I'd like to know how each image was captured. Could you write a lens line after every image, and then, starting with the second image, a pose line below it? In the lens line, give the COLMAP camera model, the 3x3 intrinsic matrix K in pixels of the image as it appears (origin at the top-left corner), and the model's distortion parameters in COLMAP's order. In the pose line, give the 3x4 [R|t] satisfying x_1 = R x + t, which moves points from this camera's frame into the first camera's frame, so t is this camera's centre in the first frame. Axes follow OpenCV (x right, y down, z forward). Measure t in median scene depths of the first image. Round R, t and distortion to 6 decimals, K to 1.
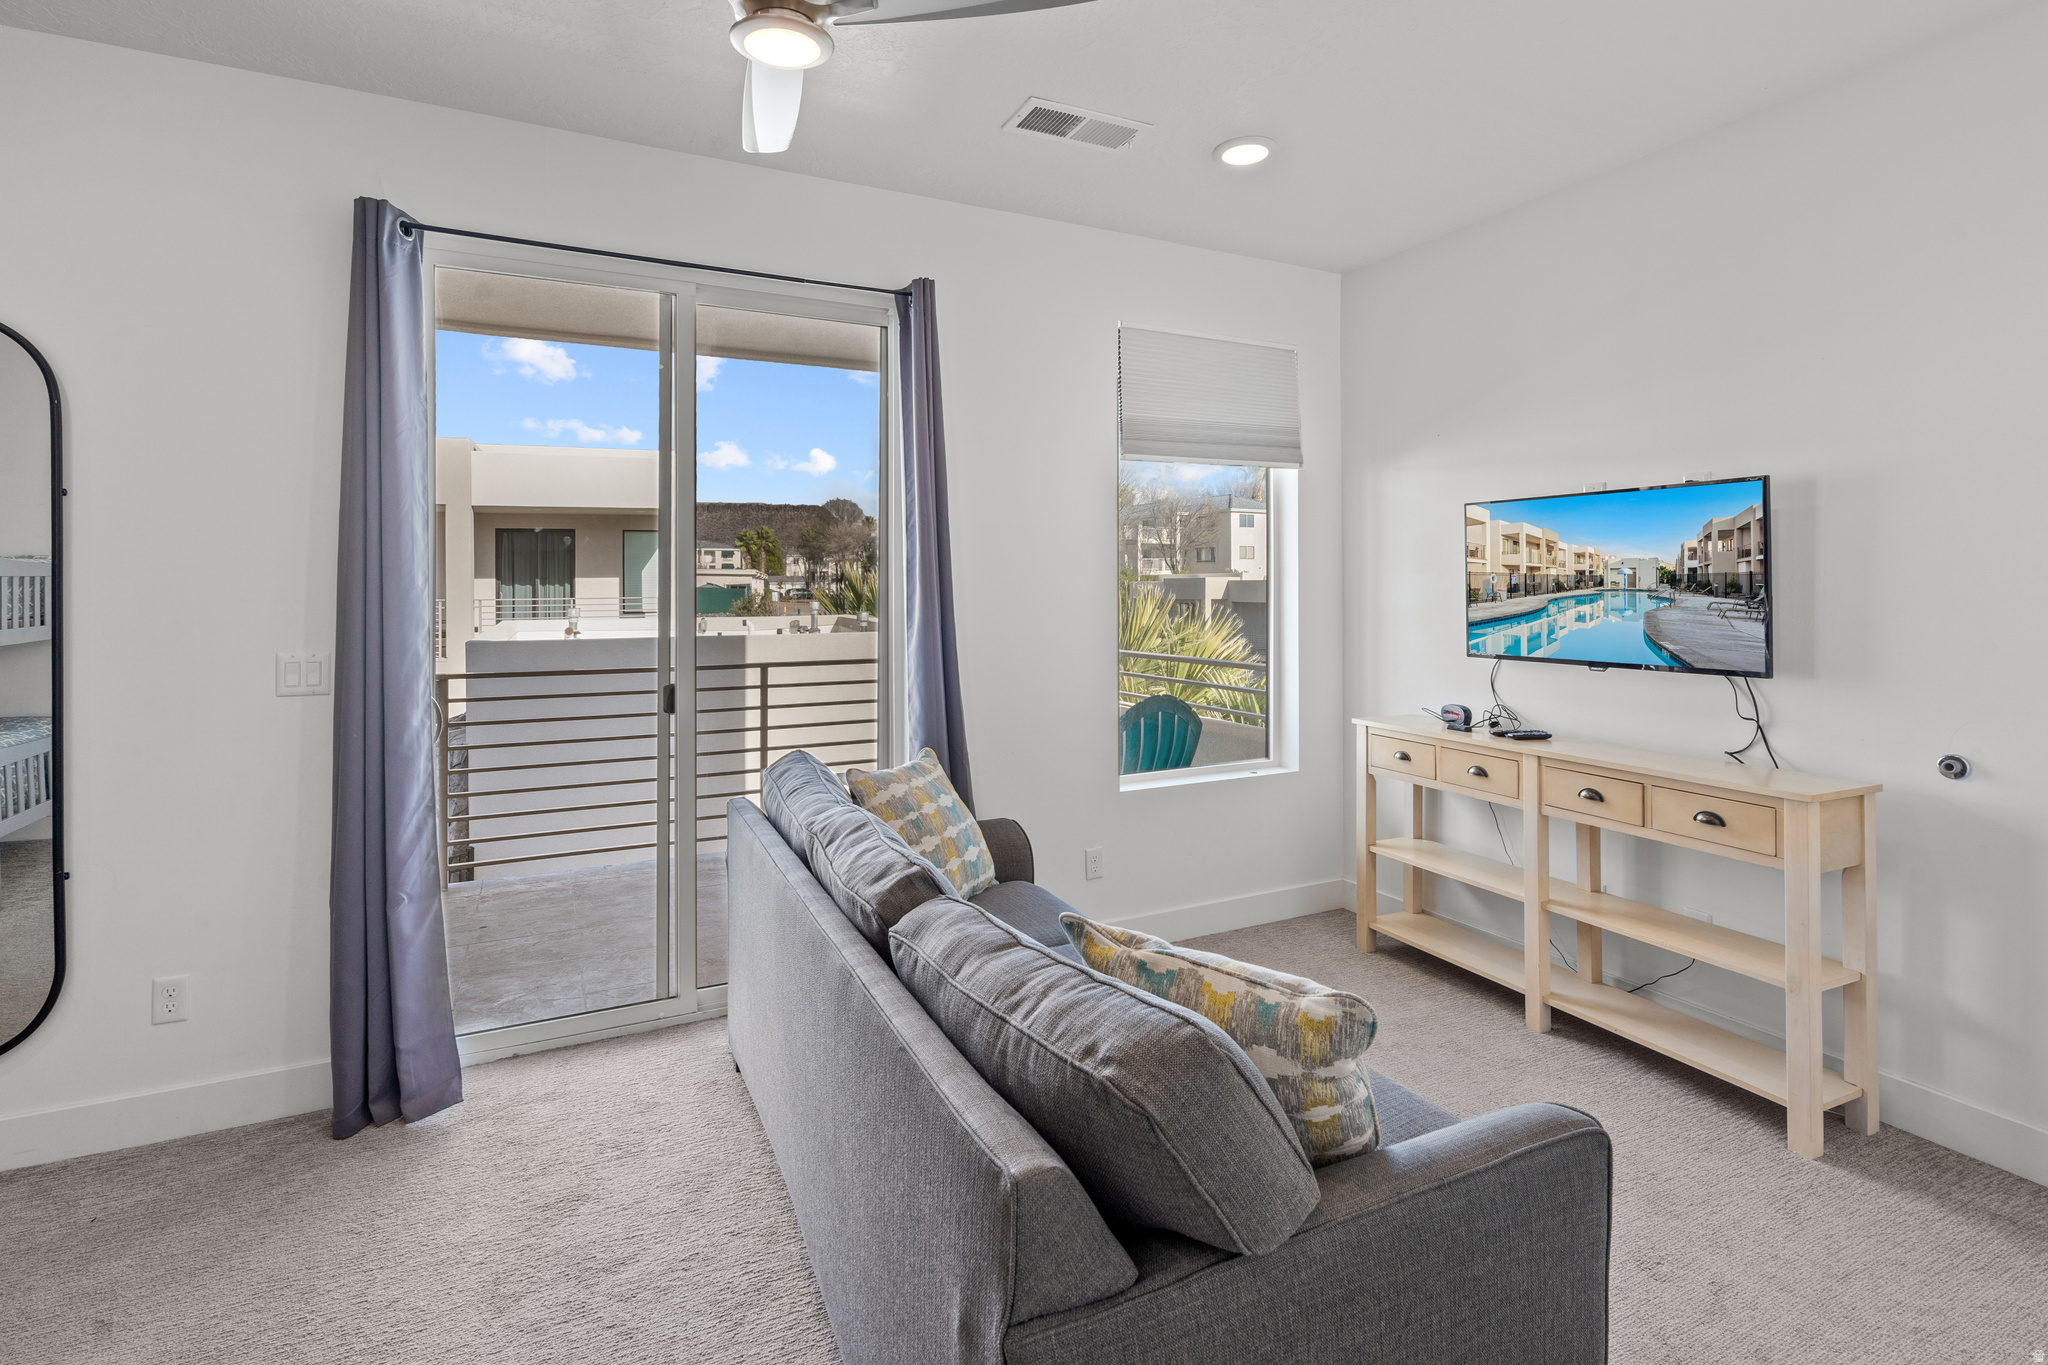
lens RADIAL K [[942.2, 0, 1000.9], [0, 942.2, 588.5], [0, 0, 1]] dist [-0.011144, 0.003510]
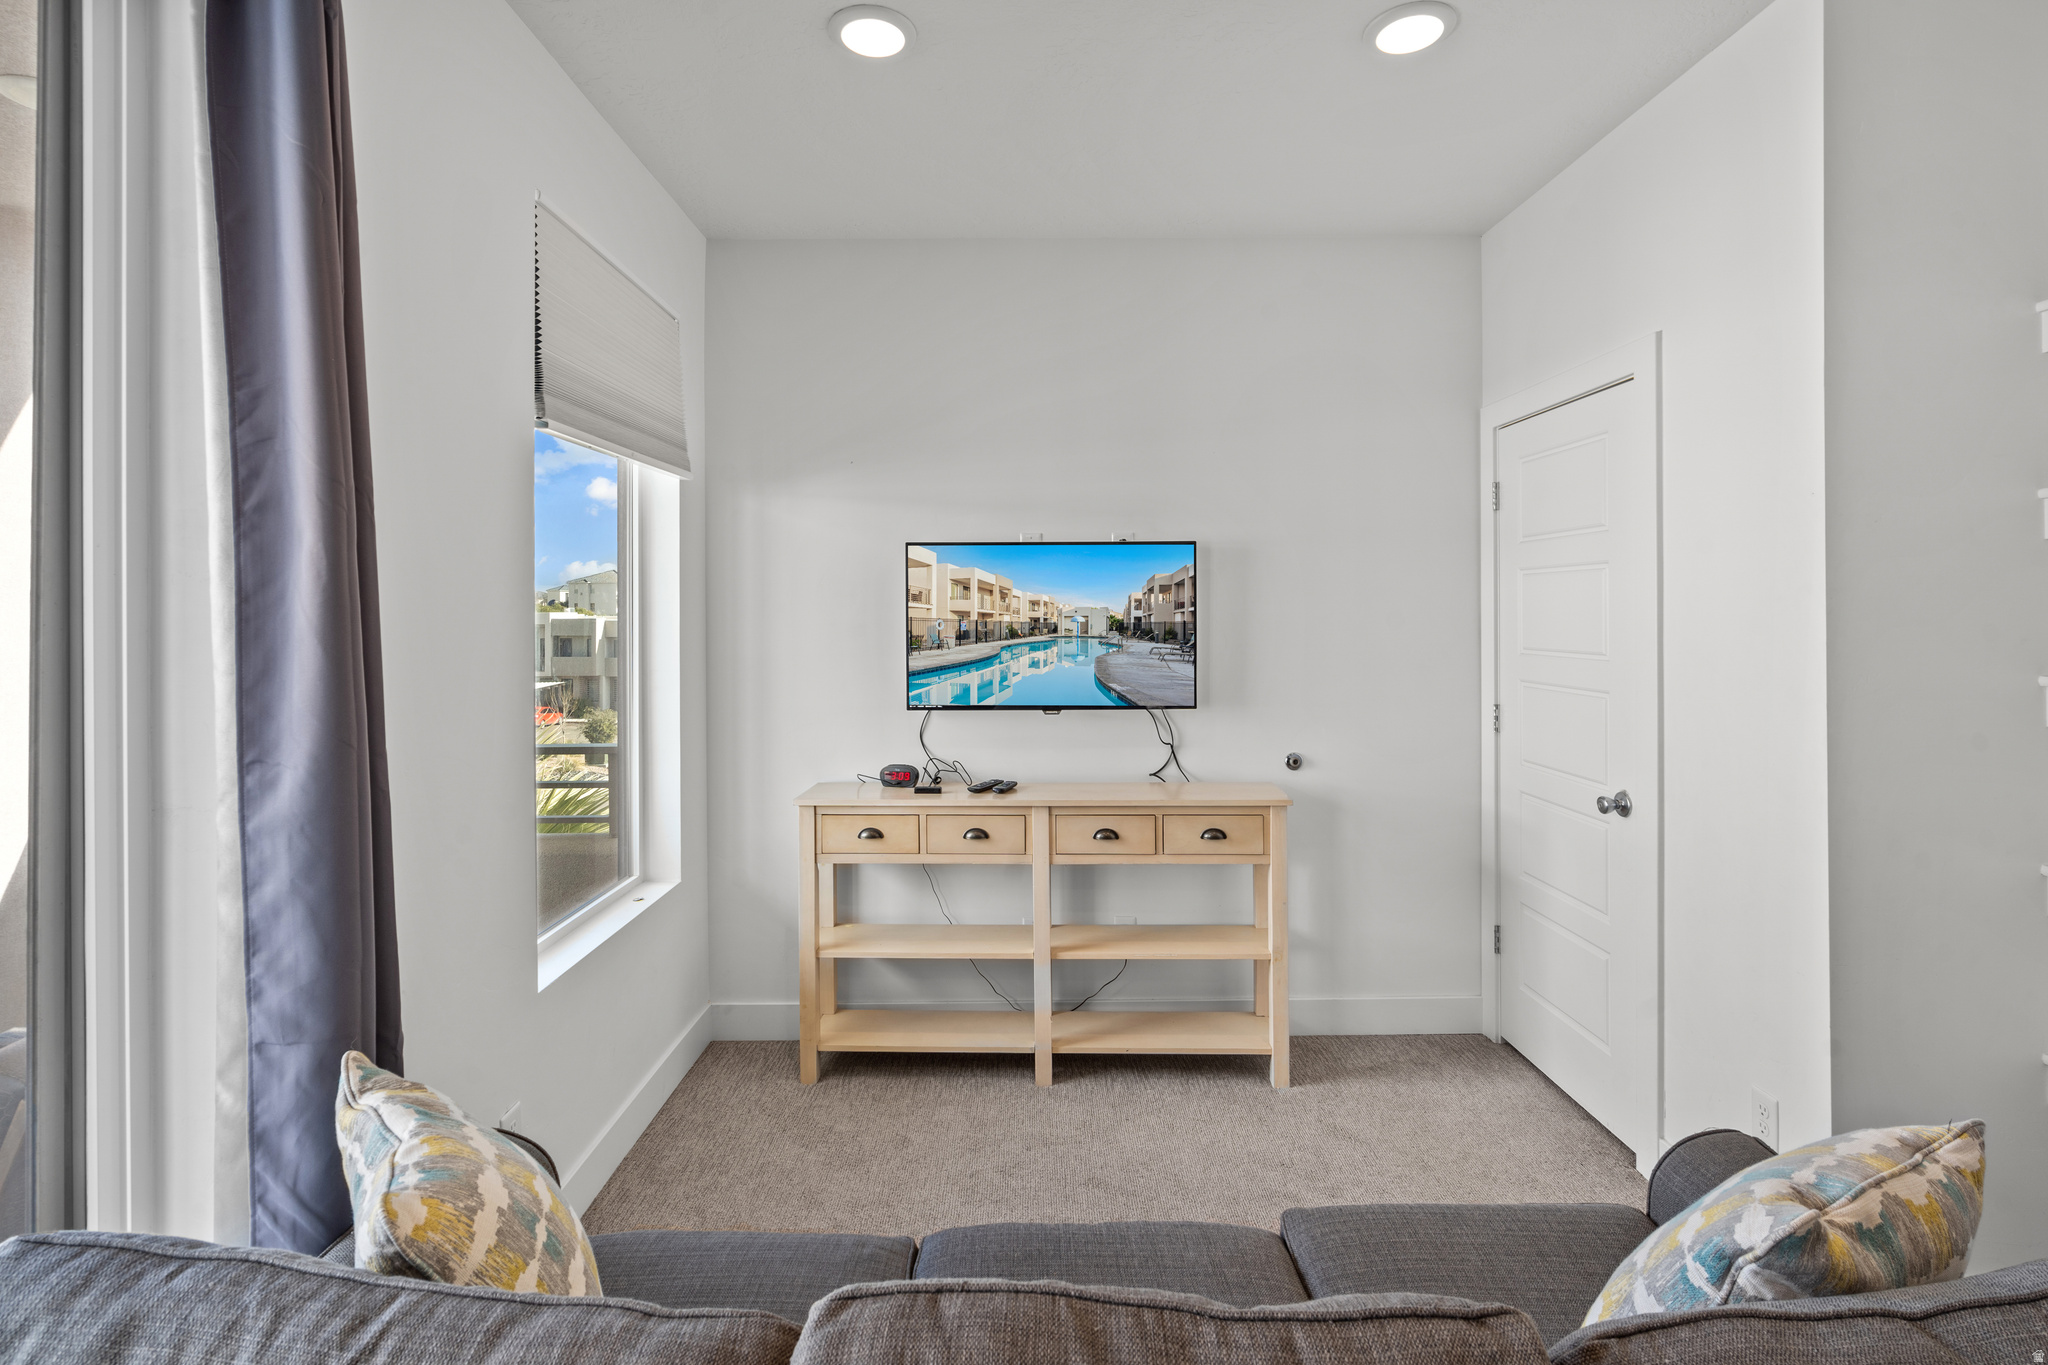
lens RADIAL K [[942.2, 0, 1018.5], [0, 942.2, 623.0], [0, 0, 1]] dist [-0.011144, 0.003510]
pose [[0.427641, 0.000298, 0.903948, -0.323388], [0.001347, 0.999999, -0.000966, -0.012593], [-0.903947, 0.001631, 0.427640, 0.582498]]
